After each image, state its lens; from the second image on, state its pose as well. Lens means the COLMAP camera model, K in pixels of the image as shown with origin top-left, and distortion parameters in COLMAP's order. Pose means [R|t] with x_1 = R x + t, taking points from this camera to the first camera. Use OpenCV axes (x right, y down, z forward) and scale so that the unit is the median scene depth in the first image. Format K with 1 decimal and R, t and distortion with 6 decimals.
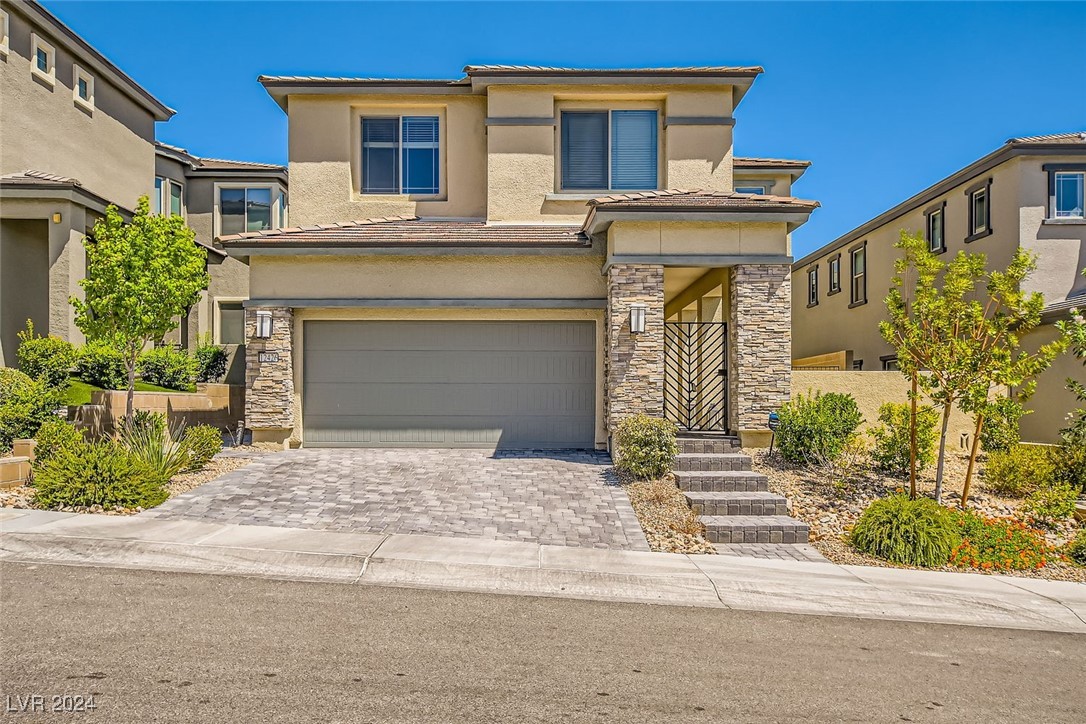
lens RADIAL K [[877.6, 0, 513.6], [0, 877.6, 407.0], [0, 0, 1]] dist [-0.004263, 0.017349]
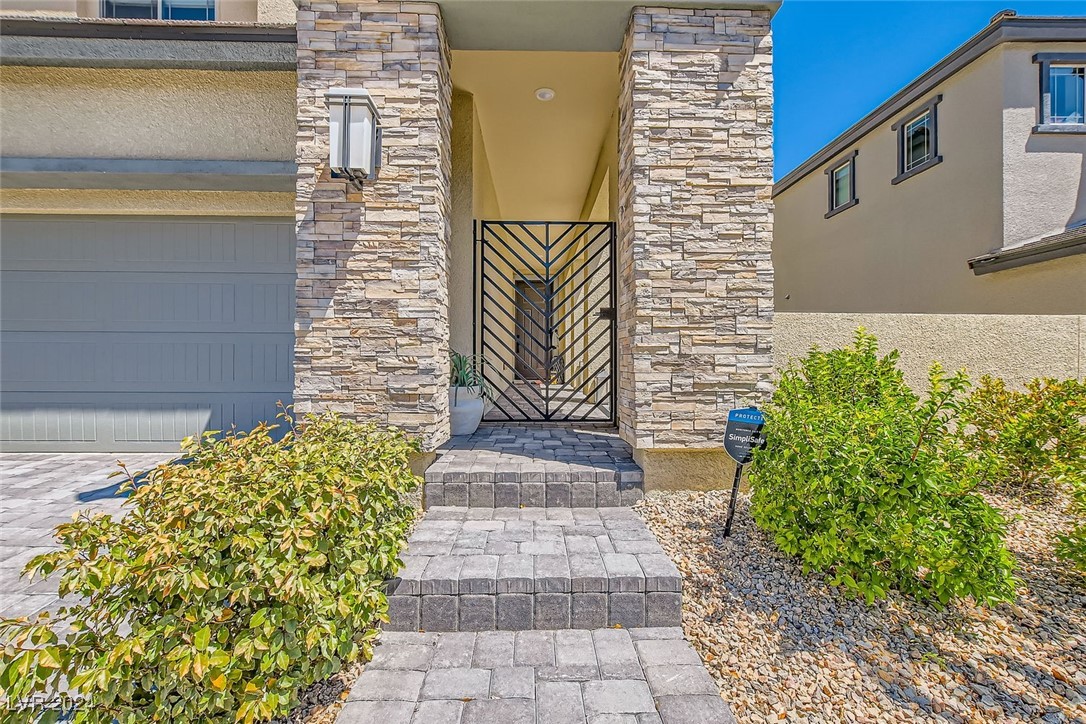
lens RADIAL K [[471.7, 0, 540.2], [0, 471.7, 362.5], [0, 0, 1]] dist [-0.000821, -0.000313]
pose [[0.999059, 0.001259, 0.043354, 0.205998], [-0.001185, 0.999998, -0.001733, -0.009416], [-0.043356, 0.001680, 0.999058, 0.797900]]
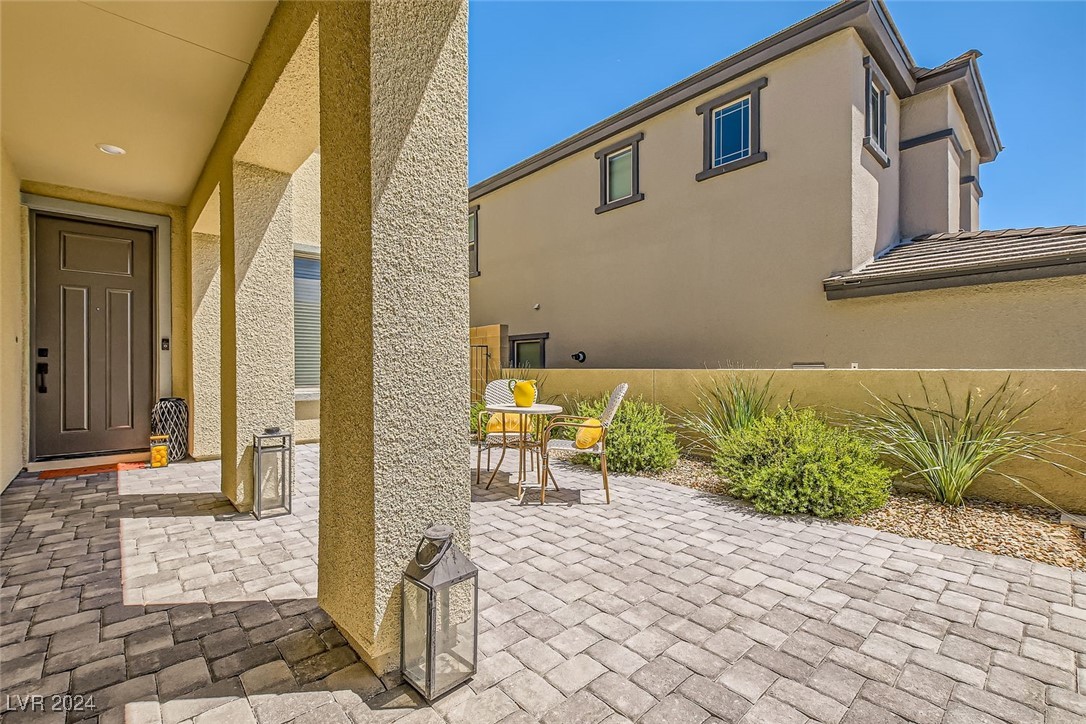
lens RADIAL K [[471.7, 0, 544.9], [0, 471.7, 366.6], [0, 0, 1]] dist [-0.000821, -0.000313]
pose [[0.725200, -0.001477, 0.688537, 0.231454], [0.002164, 0.999998, -0.000134, -0.050095], [-0.688535, 0.001587, 0.725201, 1.185296]]
